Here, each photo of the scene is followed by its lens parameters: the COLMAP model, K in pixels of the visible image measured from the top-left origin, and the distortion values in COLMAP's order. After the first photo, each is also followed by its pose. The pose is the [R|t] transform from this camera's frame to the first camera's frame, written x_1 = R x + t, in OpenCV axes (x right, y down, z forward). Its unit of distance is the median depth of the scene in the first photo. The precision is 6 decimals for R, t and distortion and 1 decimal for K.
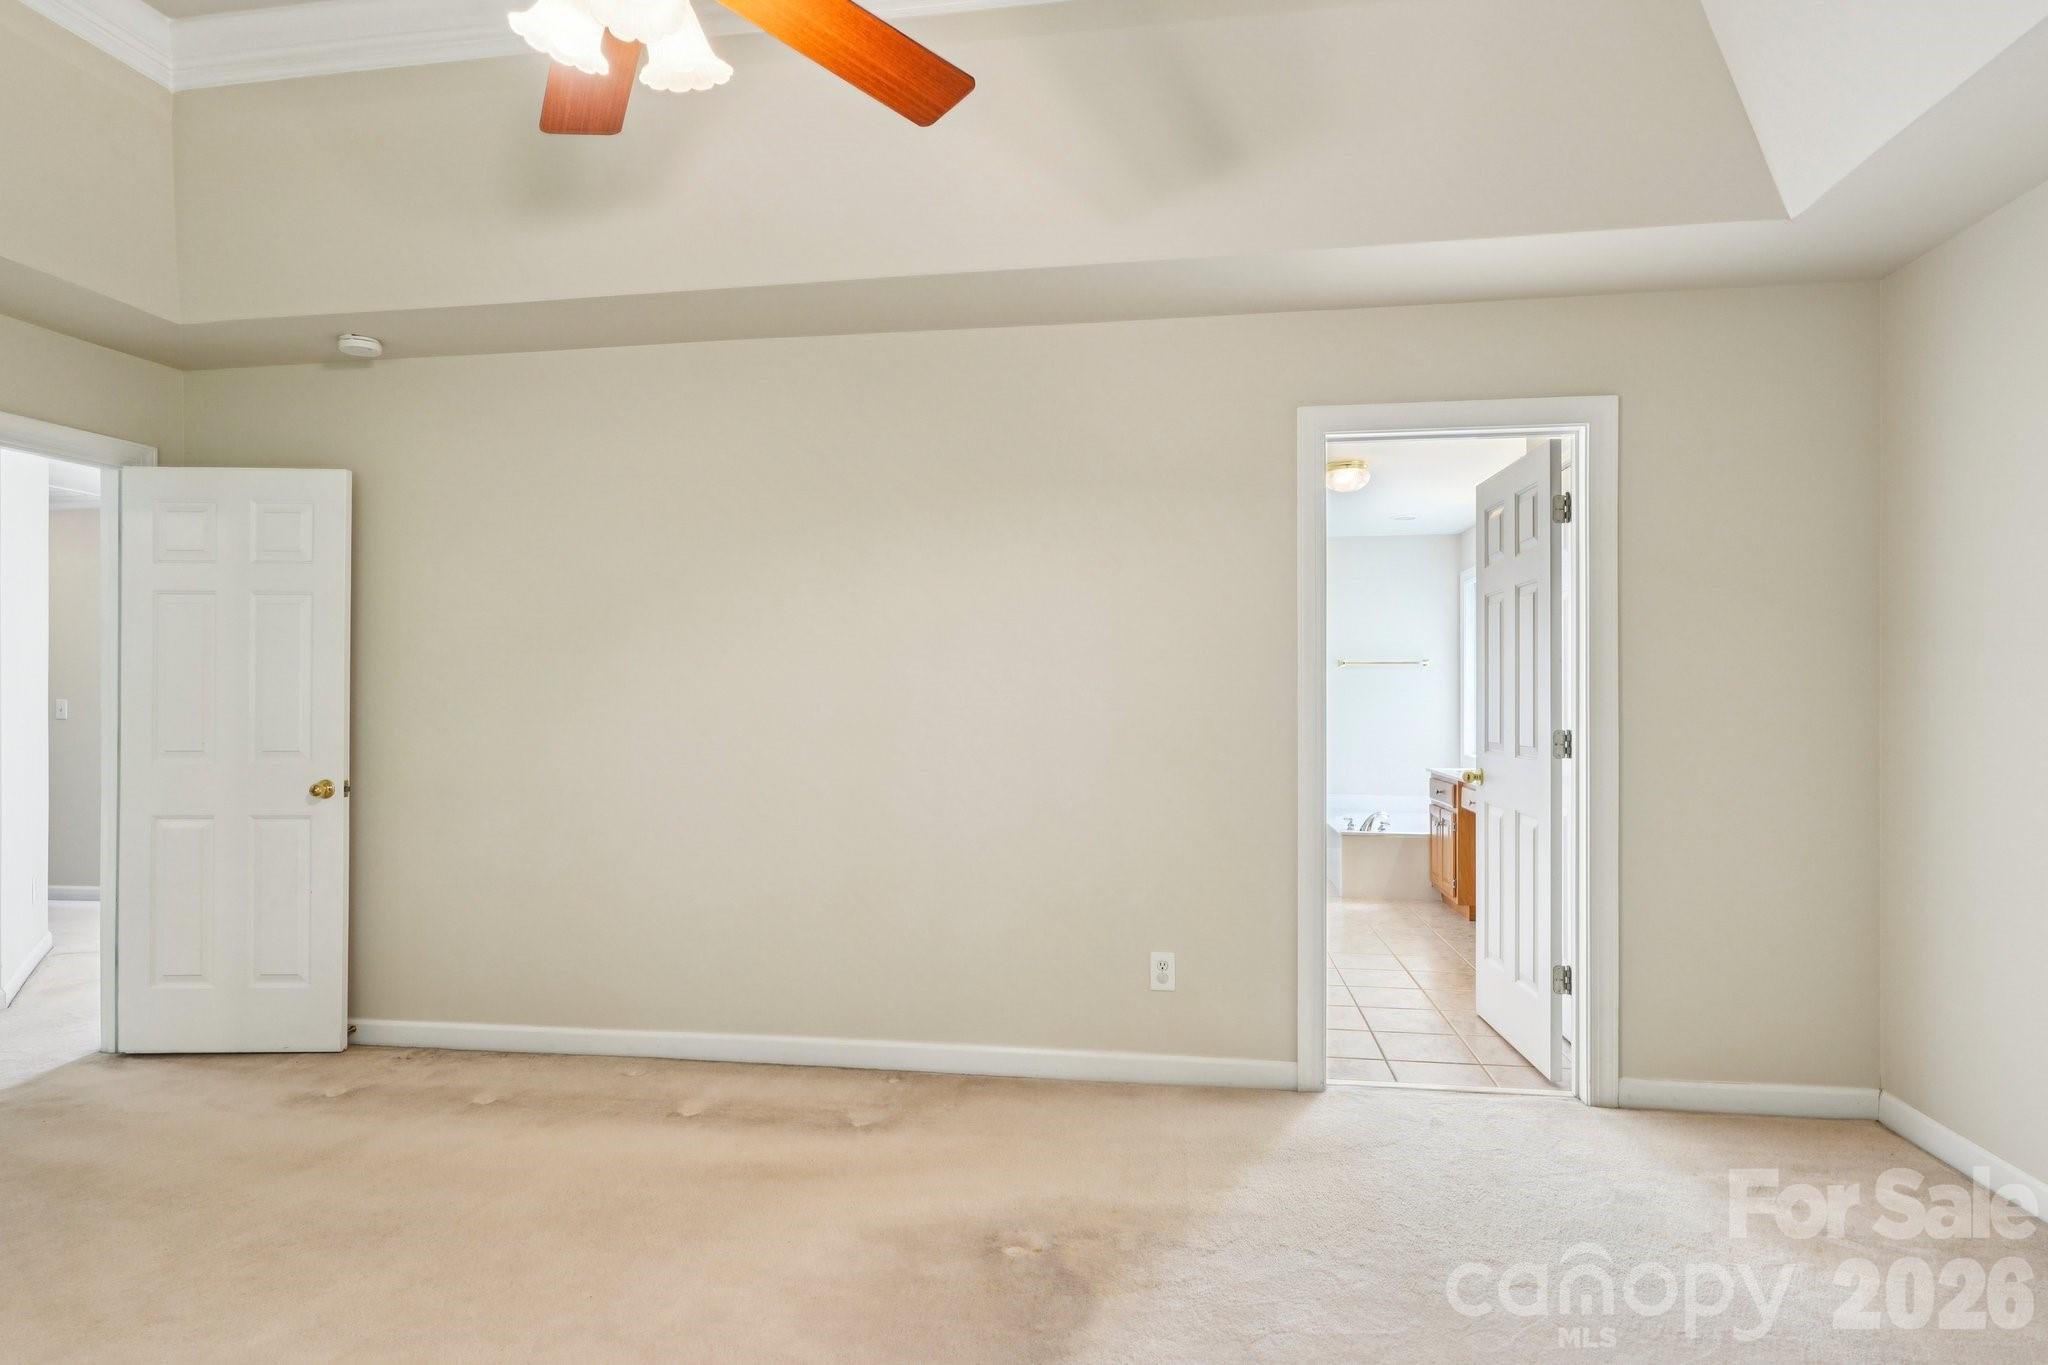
lens RADIAL K [[1079.6, 0, 1030.4], [0, 1079.6, 685.6], [0, 0, 1]] dist [0.001285, 0.000978]
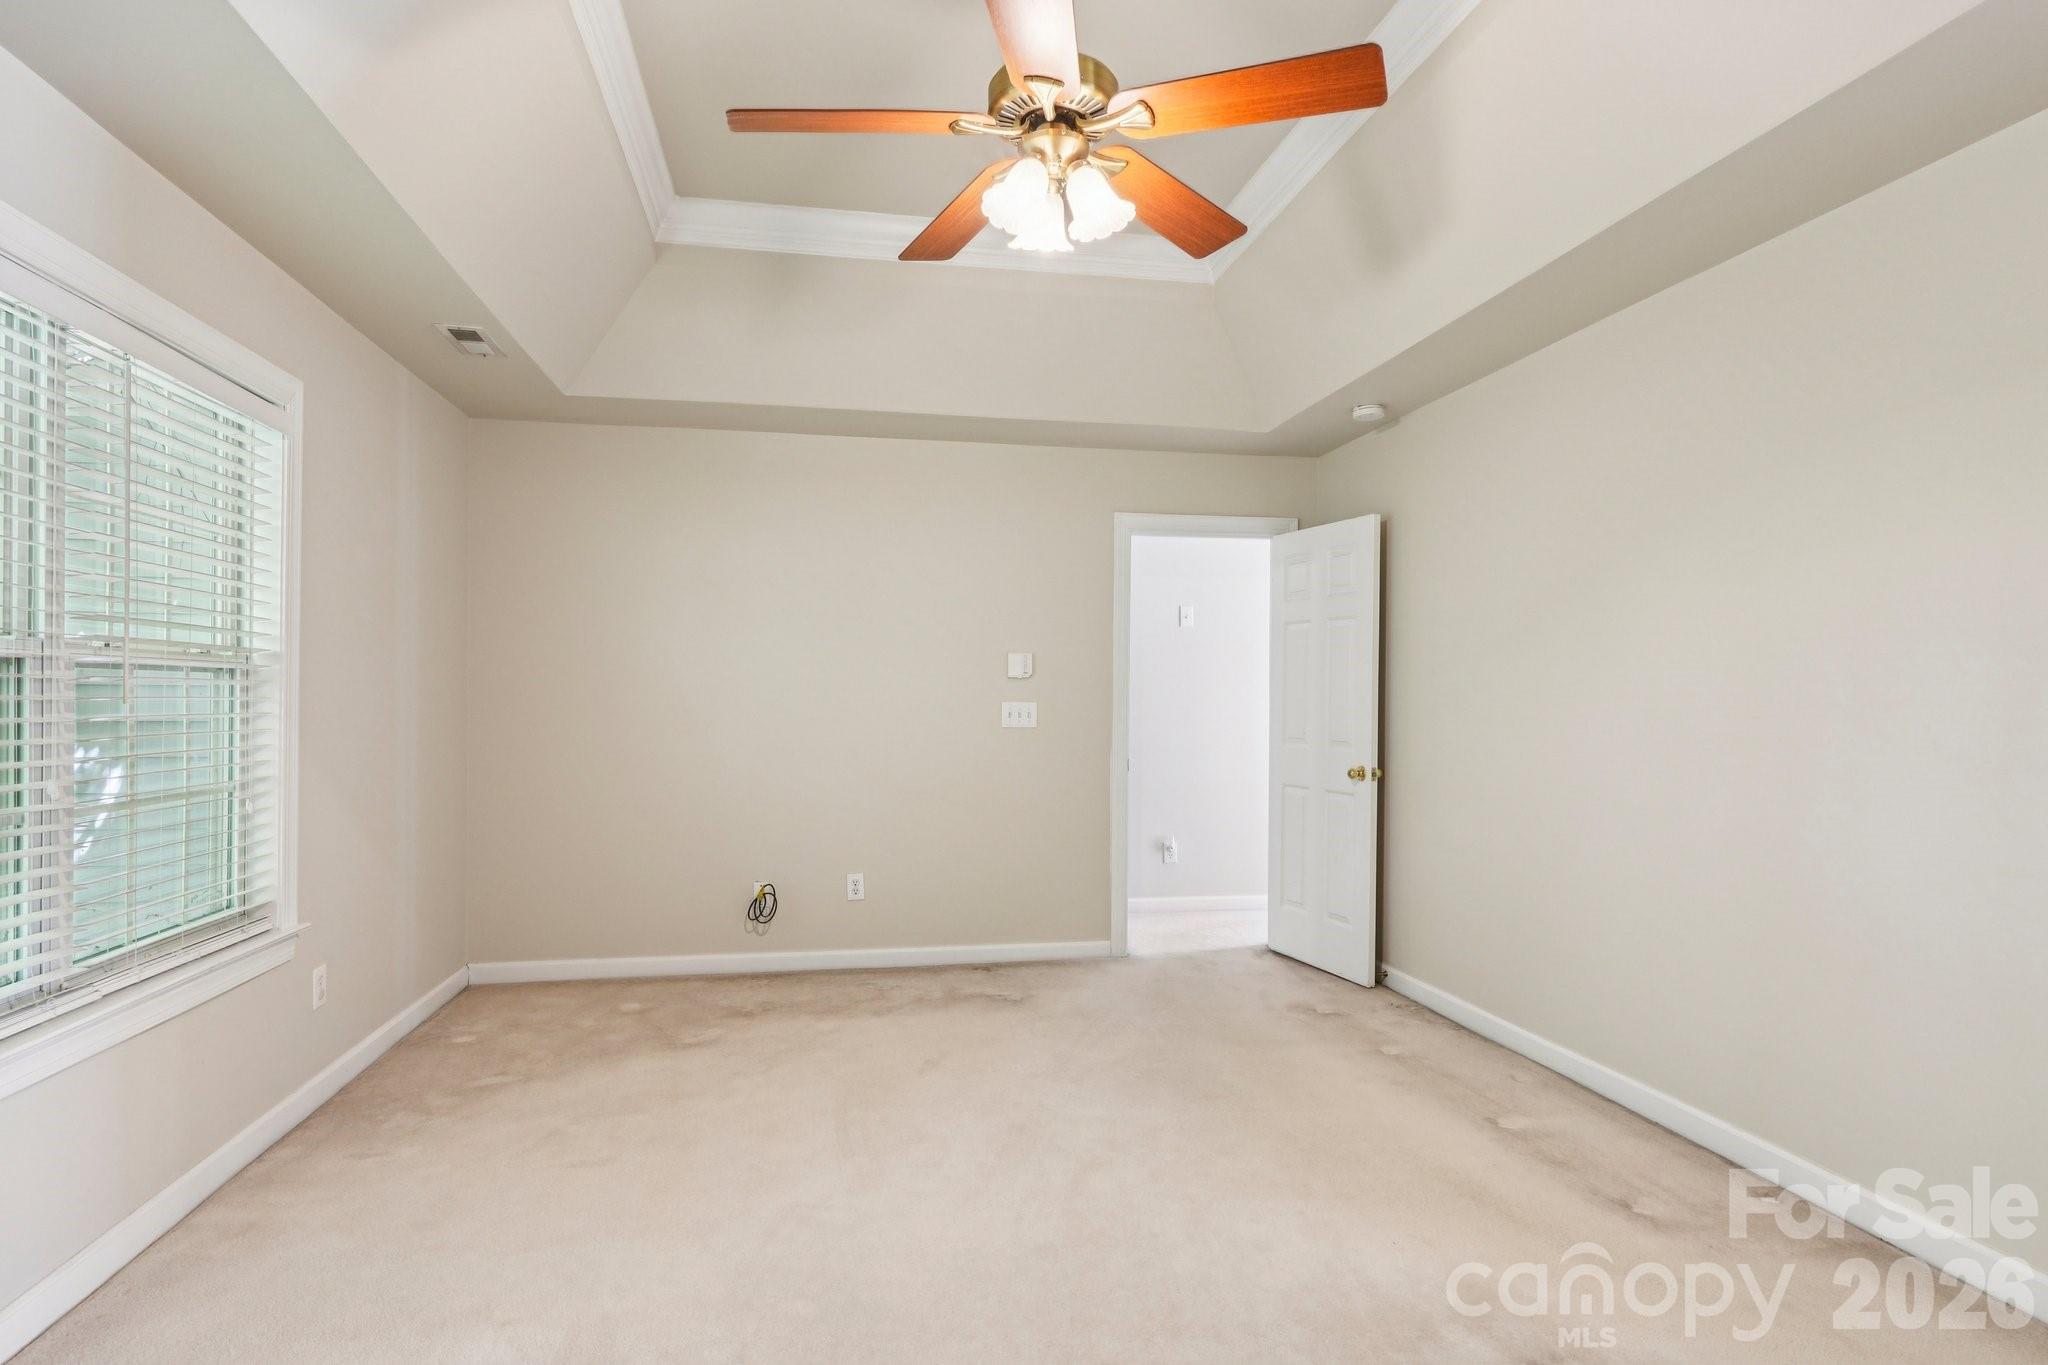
lens RADIAL K [[1079.6, 0, 1017.4], [0, 1079.6, 683.8], [0, 0, 1]] dist [0.001285, 0.000978]
pose [[0.332168, -0.006094, -0.943200, 0.402676], [0.001706, 0.999981, -0.005860, -0.000699], [0.943219, 0.000337, 0.332172, 0.220134]]
